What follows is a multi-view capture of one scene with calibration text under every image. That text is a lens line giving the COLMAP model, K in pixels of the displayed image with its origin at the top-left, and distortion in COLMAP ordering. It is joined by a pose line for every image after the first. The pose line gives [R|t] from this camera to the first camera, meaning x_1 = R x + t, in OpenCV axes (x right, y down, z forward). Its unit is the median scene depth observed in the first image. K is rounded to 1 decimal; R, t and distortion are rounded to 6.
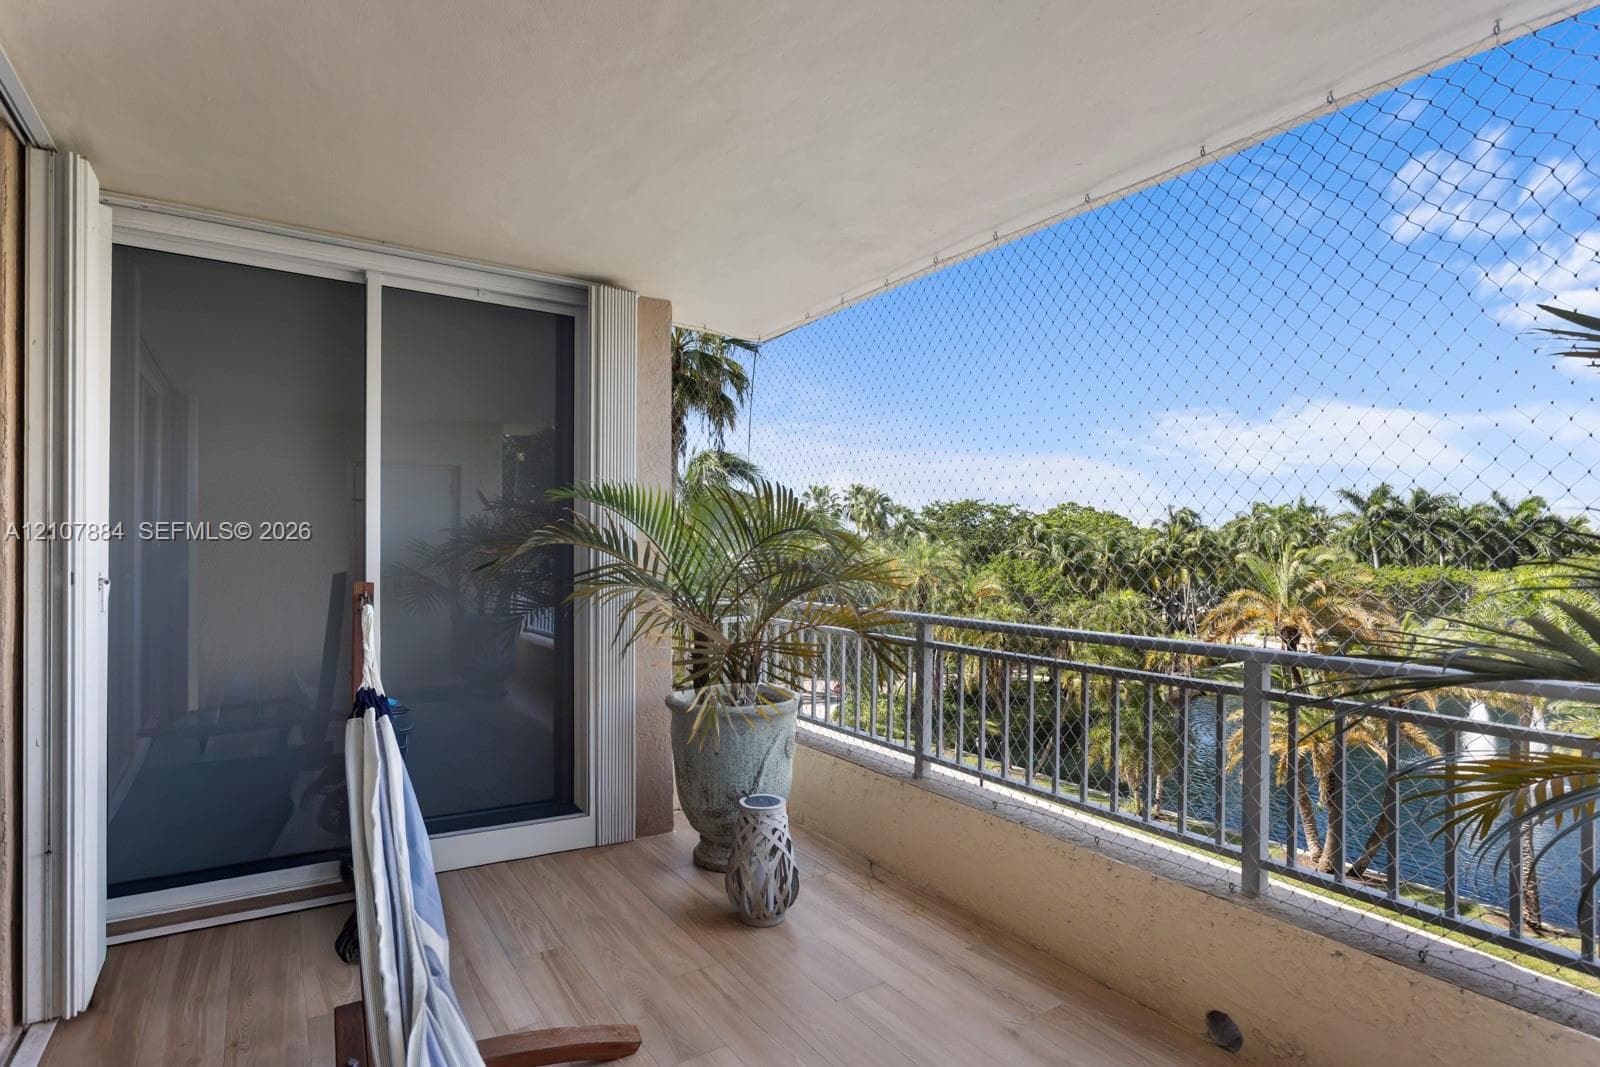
lens RADIAL K [[783.7, 0, 800.0], [0, 783.7, 533.5], [0, 0, 1]] dist [-0.003762, 0.000842]
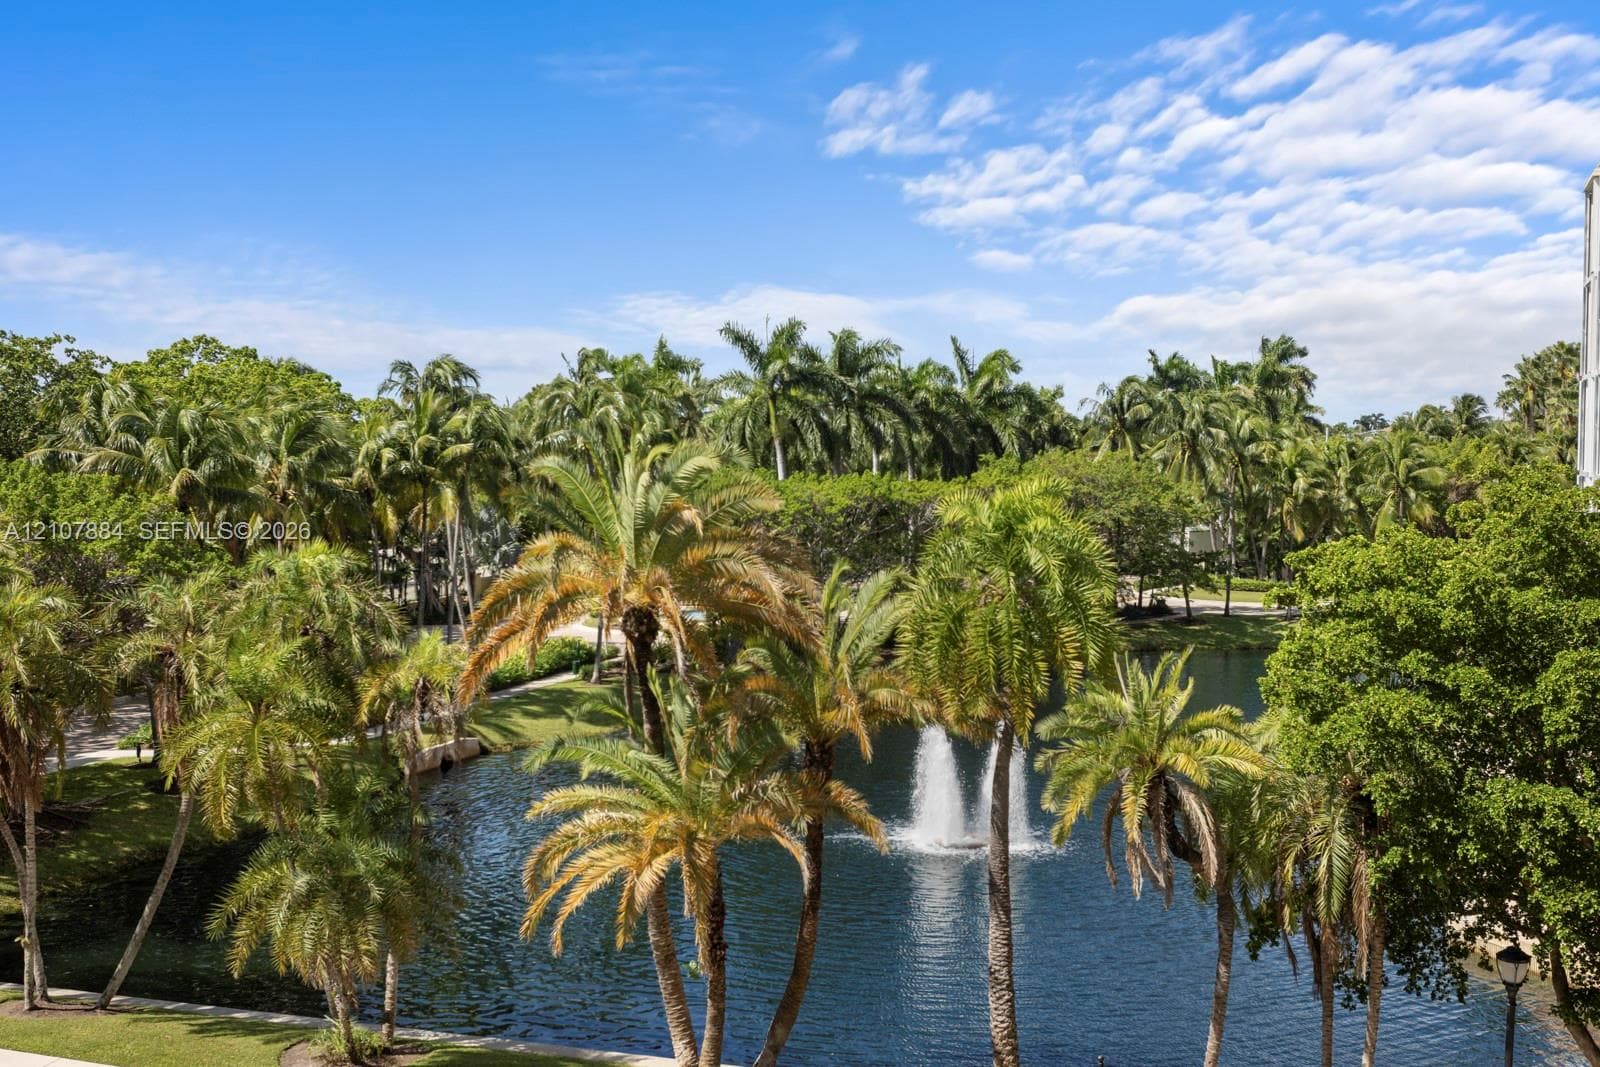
lens RADIAL K [[1158.0, 0, 800.0], [0, 1158.0, 533.5], [0, 0, 1]] dist [0.003202, 0.003340]
pose [[0.776829, -0.059447, 0.626899, 0.246794], [-0.006457, 0.994730, 0.102329, 0.000531], [-0.629678, -0.083540, 0.772351, 0.373840]]
